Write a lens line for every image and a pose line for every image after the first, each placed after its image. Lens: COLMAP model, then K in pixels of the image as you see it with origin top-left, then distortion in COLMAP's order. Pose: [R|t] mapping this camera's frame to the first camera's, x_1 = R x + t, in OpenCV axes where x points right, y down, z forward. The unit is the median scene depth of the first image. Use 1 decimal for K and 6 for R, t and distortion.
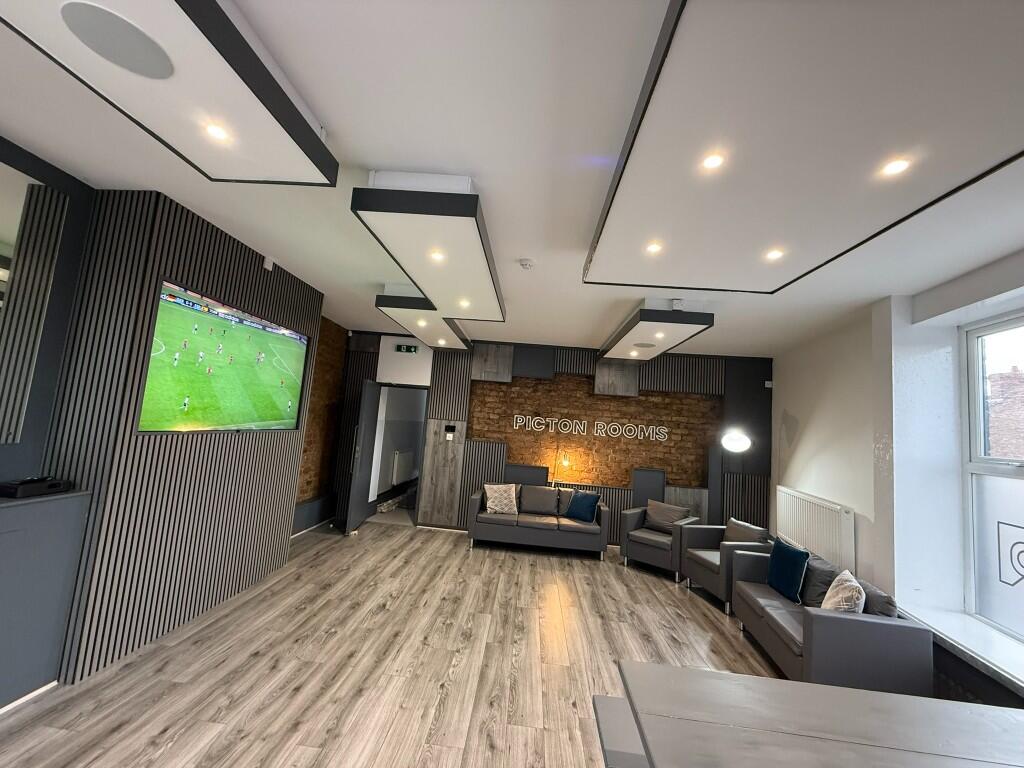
lens RADIAL K [[407.7, 0, 506.0], [0, 407.7, 383.7], [0, 0, 1]] dist [0.003615, 0.000210]
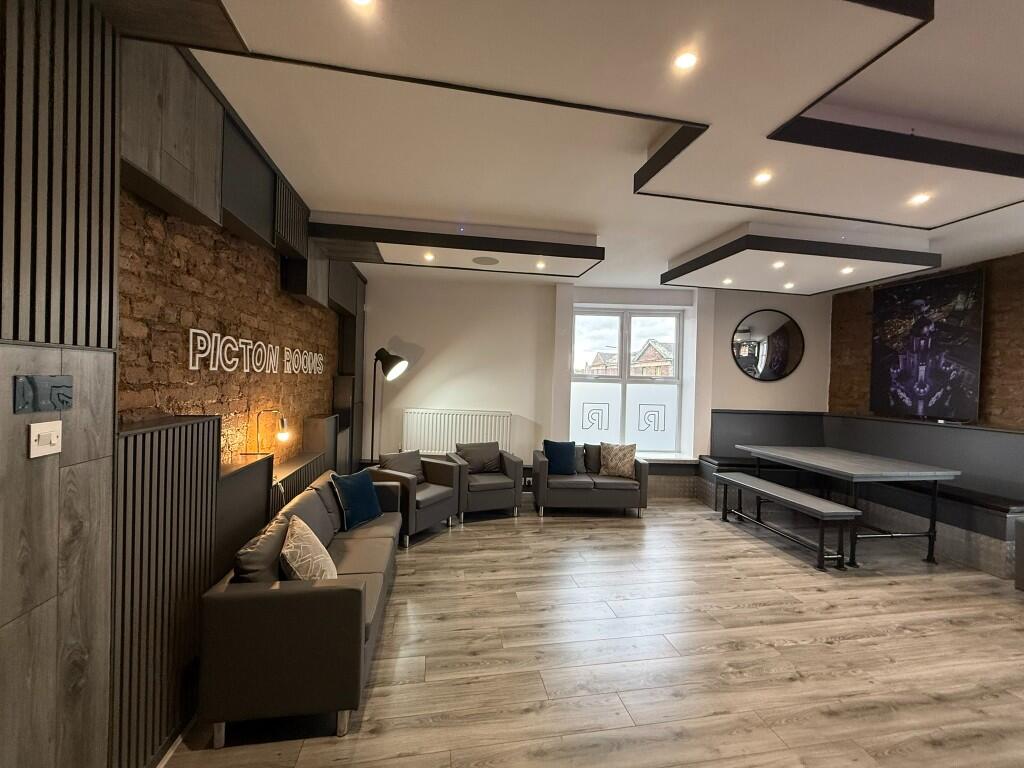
lens RADIAL K [[407.7, 0, 506.0], [0, 407.7, 383.7], [0, 0, 1]] dist [0.003615, 0.000210]
pose [[-0.235726, -0.094666, 0.967198, -0.553543], [-0.144343, 0.987616, 0.061485, 0.101810], [-0.961040, -0.125114, -0.246471, 1.313733]]
